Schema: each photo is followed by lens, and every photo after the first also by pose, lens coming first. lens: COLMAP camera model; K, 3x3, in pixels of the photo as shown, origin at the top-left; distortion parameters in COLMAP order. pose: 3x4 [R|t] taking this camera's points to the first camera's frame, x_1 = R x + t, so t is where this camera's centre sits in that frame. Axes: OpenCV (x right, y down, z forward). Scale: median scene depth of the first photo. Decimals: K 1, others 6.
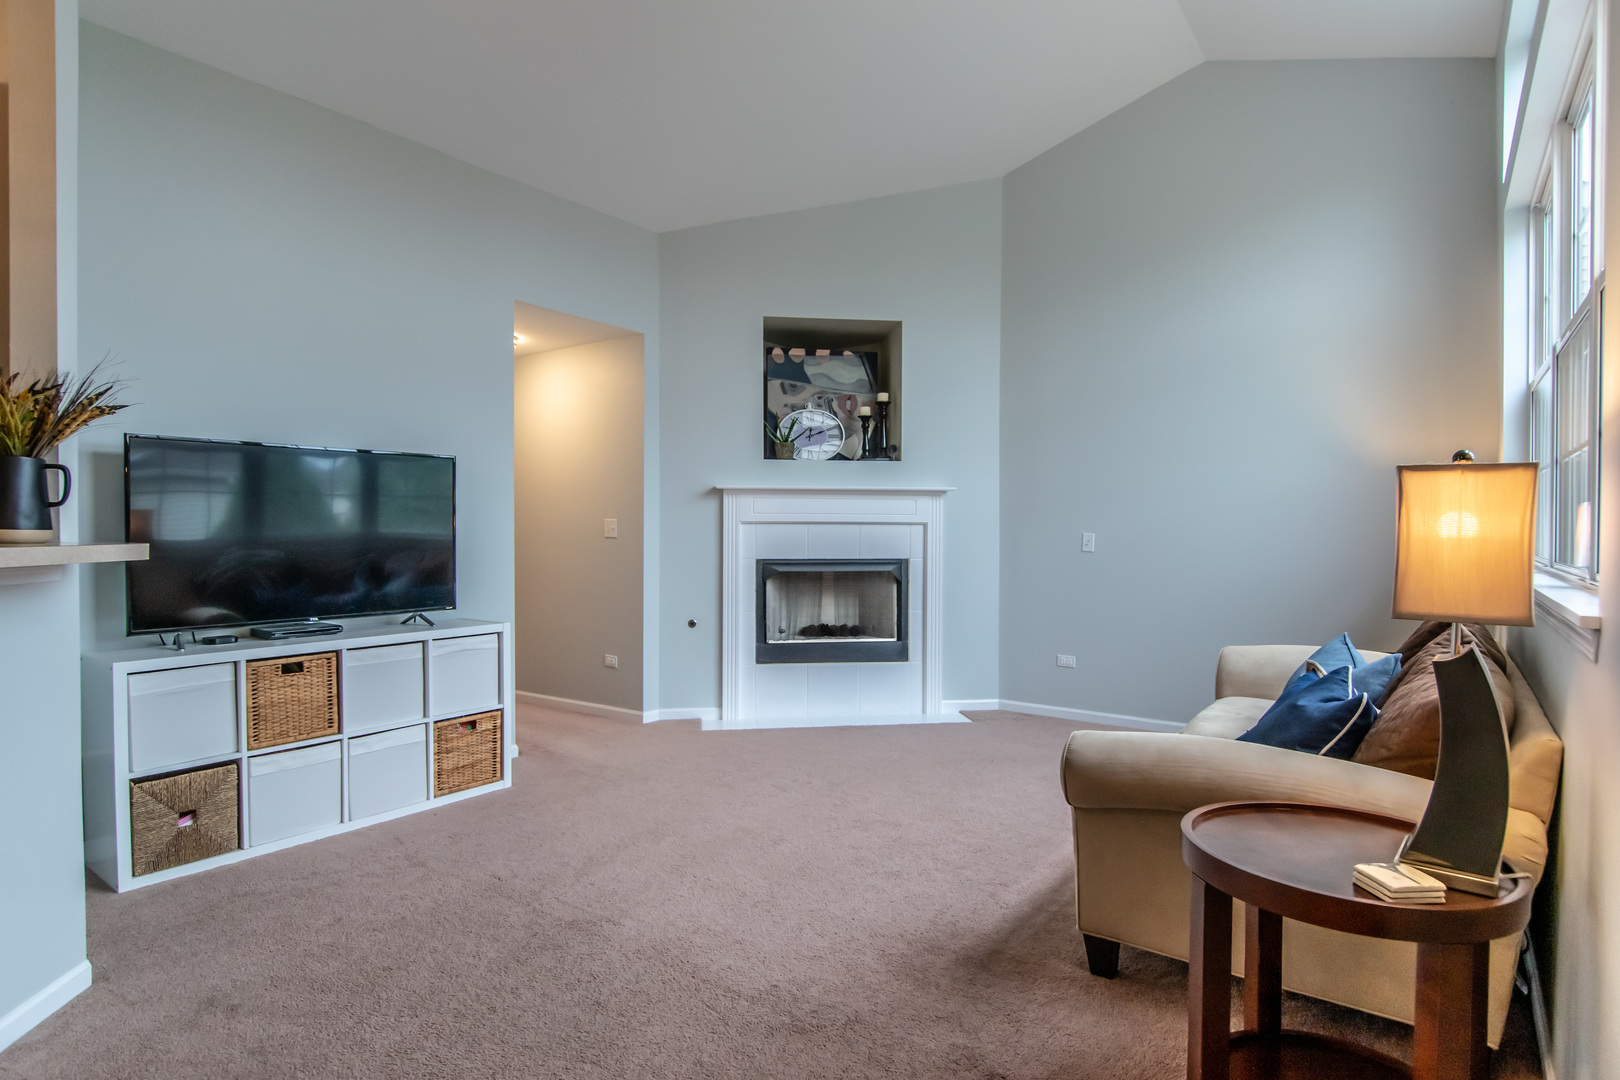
lens RADIAL K [[845.7, 0, 810.0], [0, 845.7, 540.0], [0, 0, 1]] dist [0.027189, -0.030810]
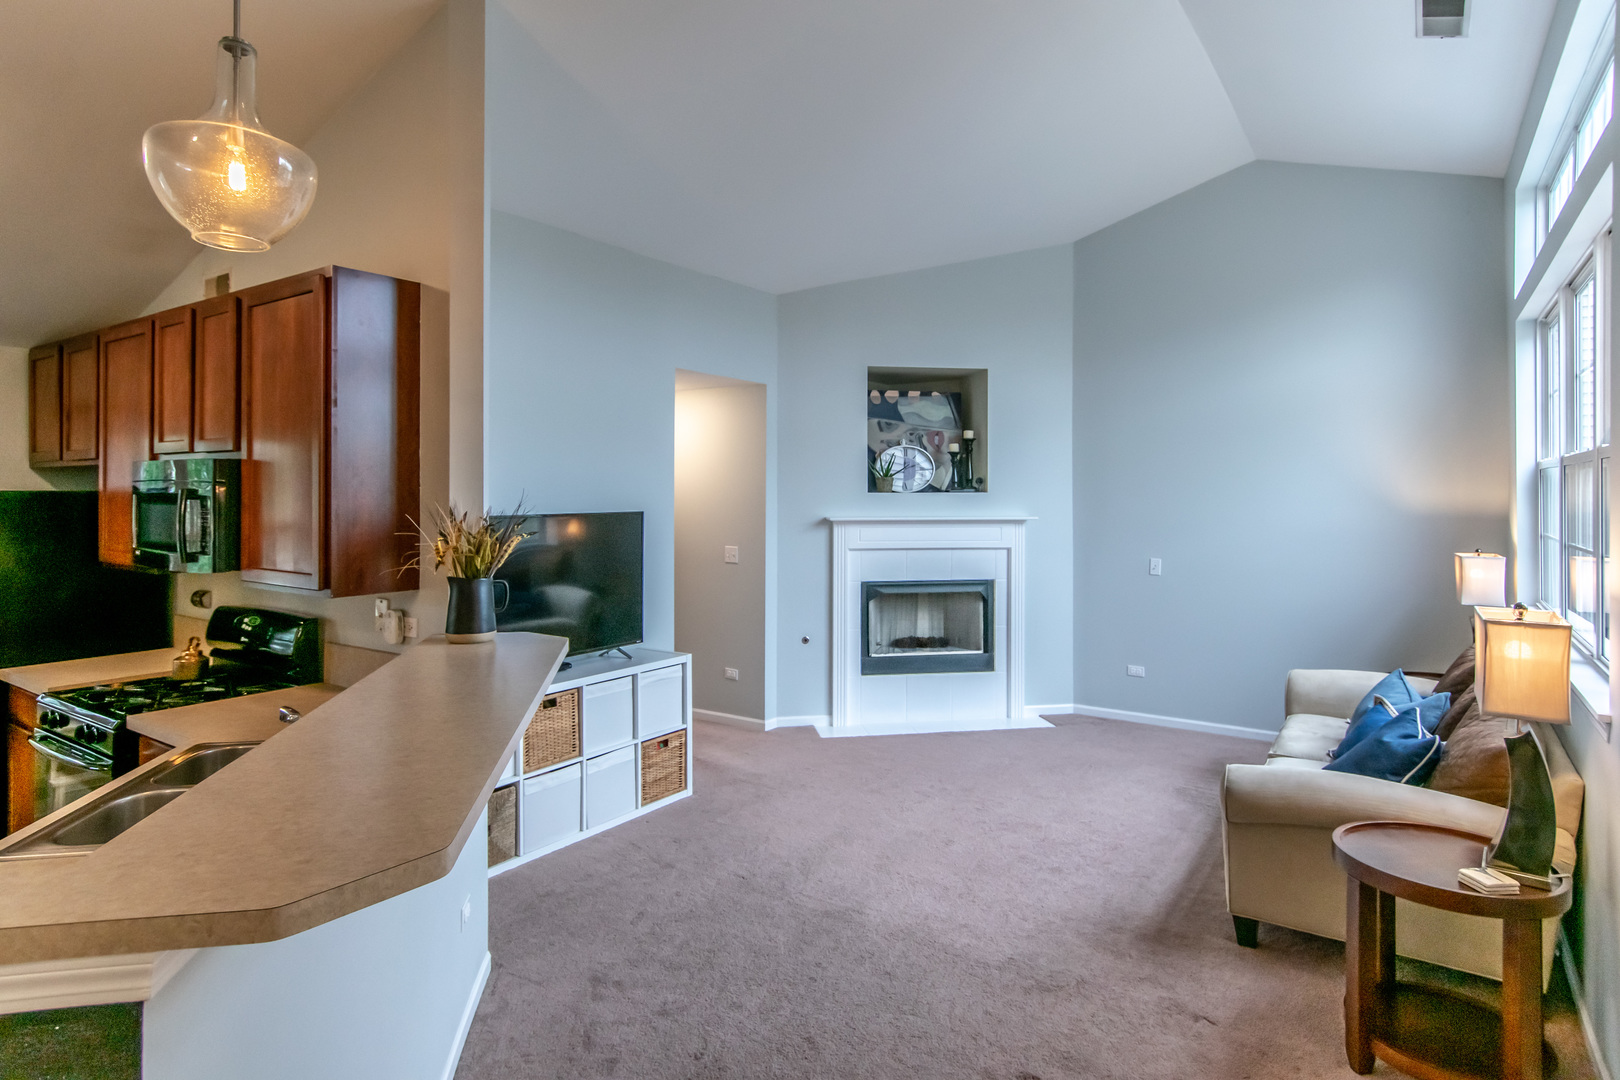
lens RADIAL K [[879.3, 0, 816.1], [0, 879.3, 484.5], [0, 0, 1]] dist [0.005708, -0.001012]
pose [[0.999388, -0.000414, 0.034972, -0.166112], [0.001194, 0.999751, -0.022281, -0.080961], [-0.034954, 0.022309, 0.999140, -0.166159]]
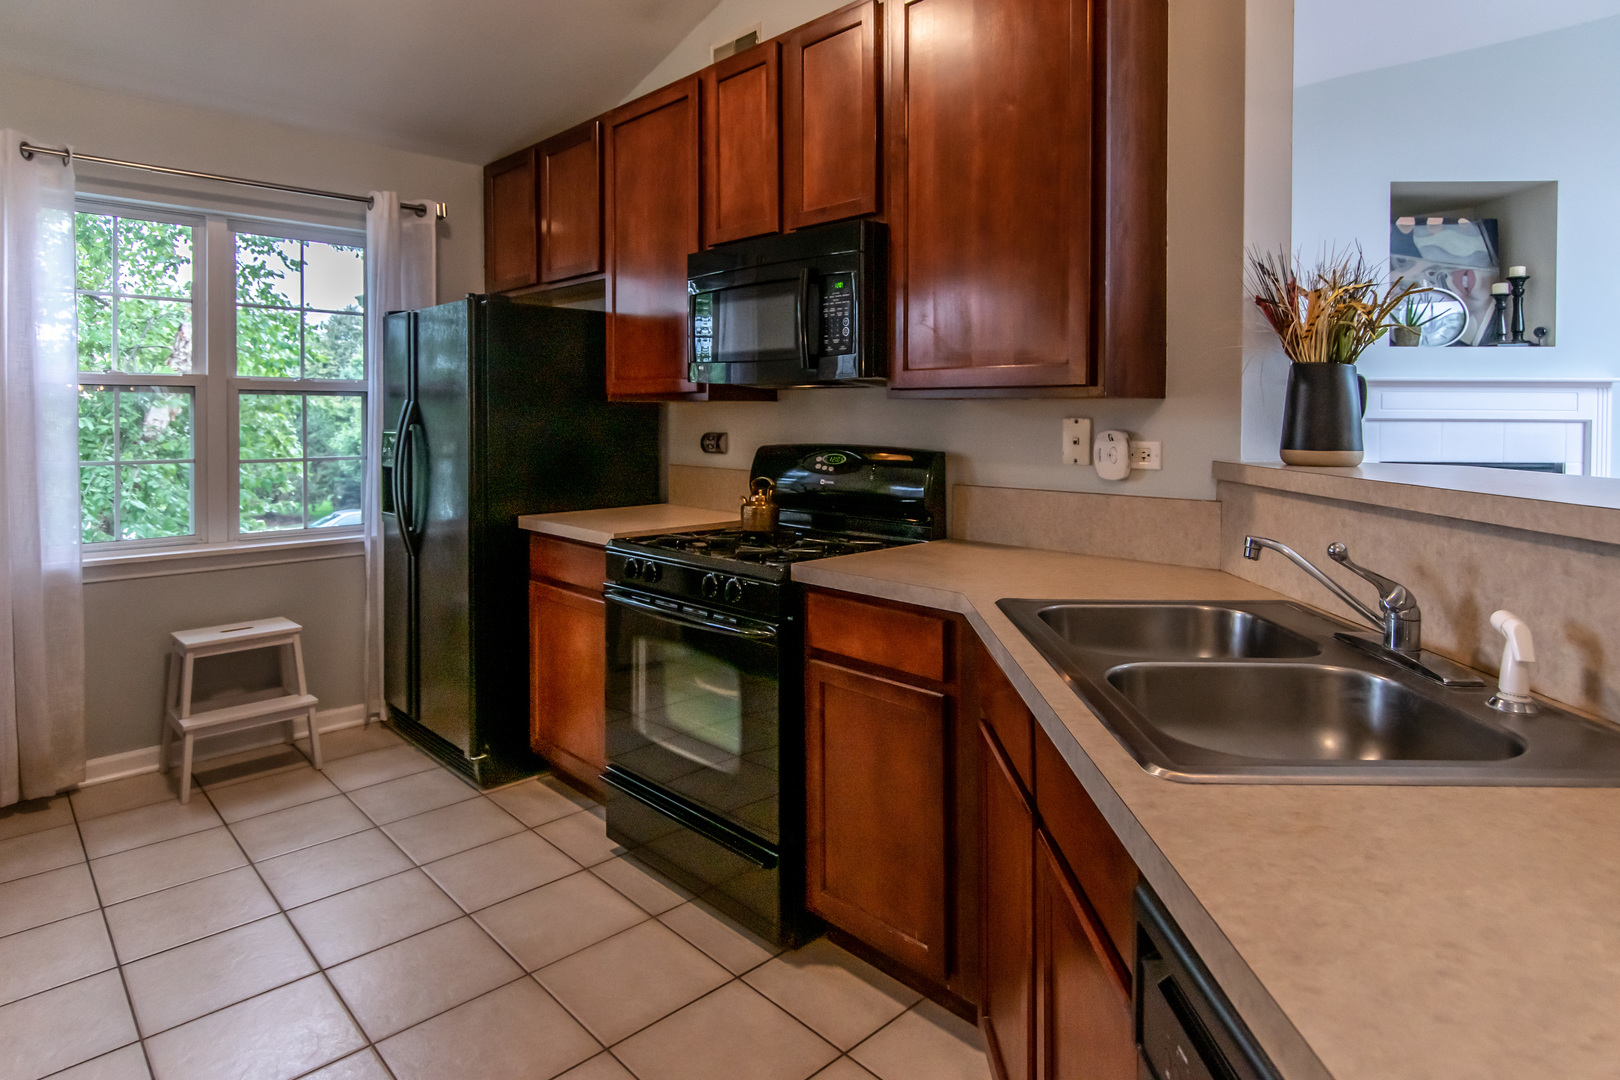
lens RADIAL K [[902.4, 0, 811.5], [0, 902.4, 427.5], [0, 0, 1]] dist [0.004569, -0.008575]
pose [[0.986820, 0.002201, -0.161807, -0.491558], [-0.001987, 0.999997, 0.001486, -0.013467], [0.161810, -0.001145, 0.986821, -0.003633]]
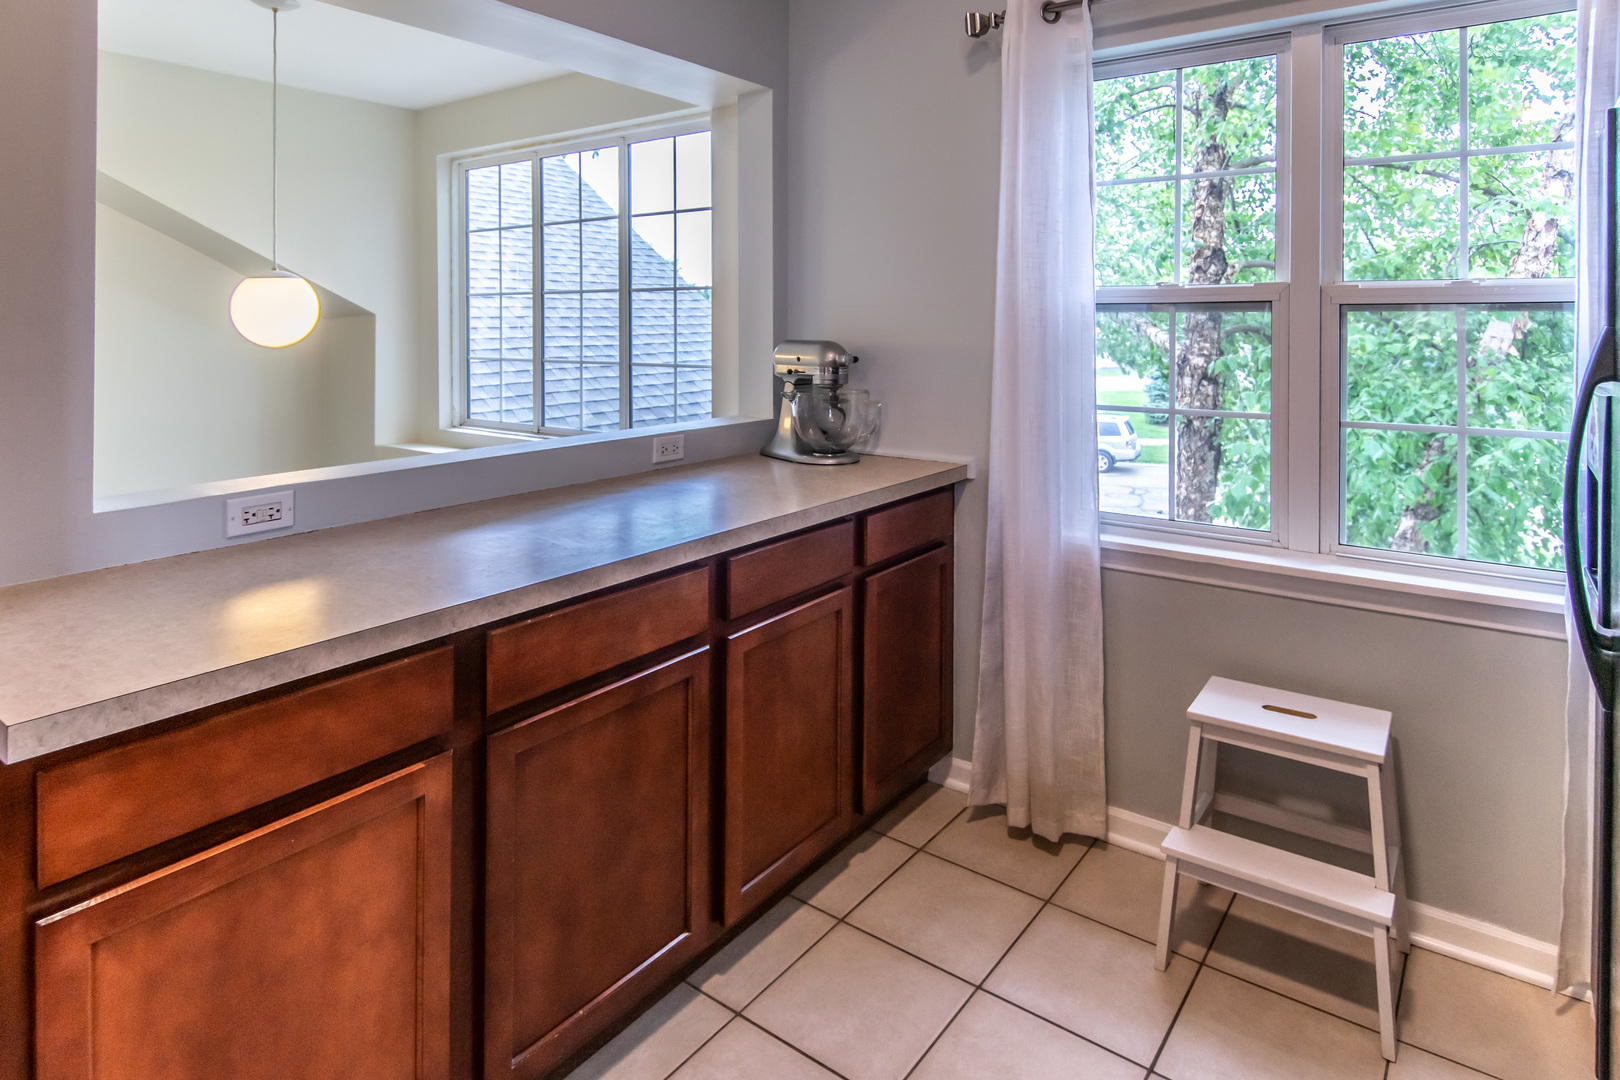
lens RADIAL K [[920.1, 0, 812.2], [0, 920.1, 337.1], [0, 0, 1]] dist [0.002195, -0.000056]
pose [[-0.004003, 0.013969, -0.999894, -0.606211], [-0.009976, 0.999852, 0.014008, -0.028484], [0.999942, 0.010031, -0.003863, 0.347035]]
